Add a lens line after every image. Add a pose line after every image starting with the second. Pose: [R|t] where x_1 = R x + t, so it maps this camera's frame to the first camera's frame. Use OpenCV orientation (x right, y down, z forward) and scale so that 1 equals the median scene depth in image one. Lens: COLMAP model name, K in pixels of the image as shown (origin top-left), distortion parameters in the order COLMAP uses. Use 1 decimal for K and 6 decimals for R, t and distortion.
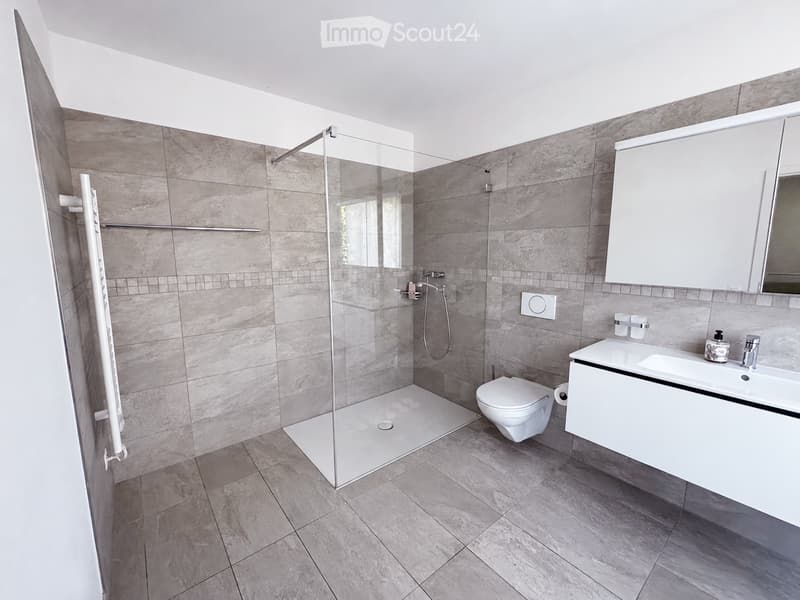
lens RADIAL K [[336.2, 0, 400.0], [0, 336.2, 300.0], [0, 0, 1]] dist [-0.000182, -0.000035]
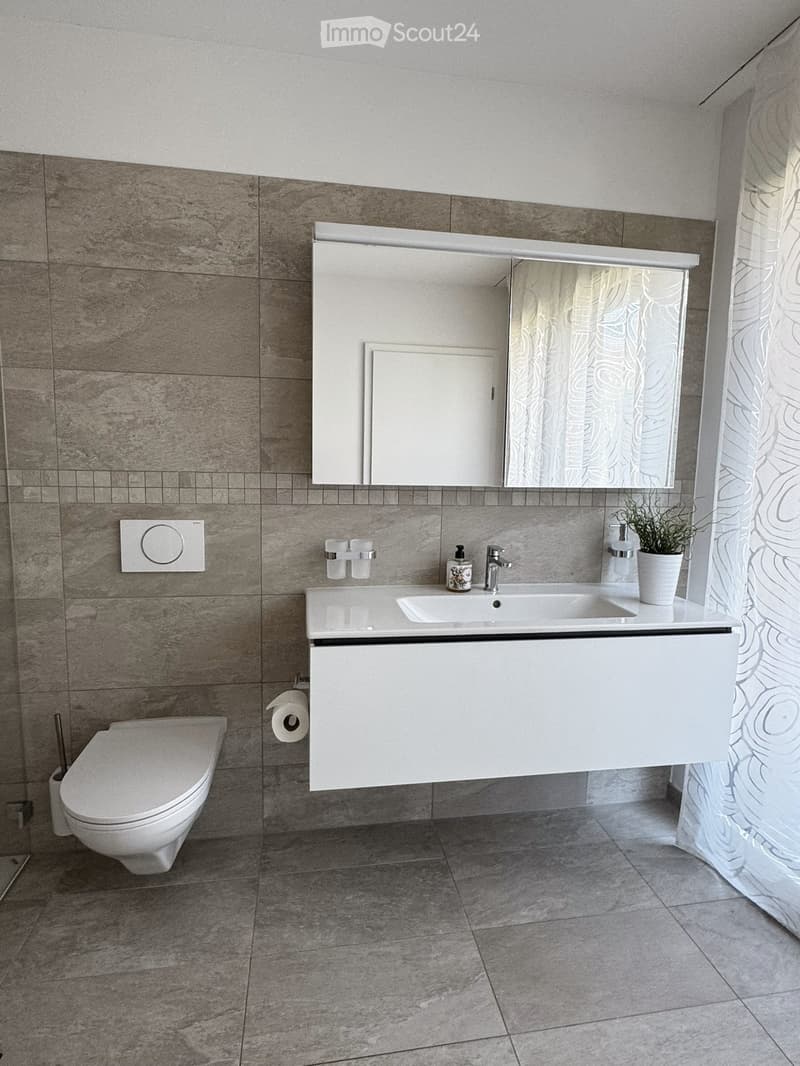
lens RADIAL K [[585.4, 0, 400.0], [0, 585.4, 527.2], [0, 0, 1]] dist [0.000819, 0.000787]
pose [[0.491180, -0.092115, 0.866174, -0.121903], [0.107413, 0.993208, 0.044714, -0.011133], [-0.864410, 0.071076, 0.497739, 0.381731]]
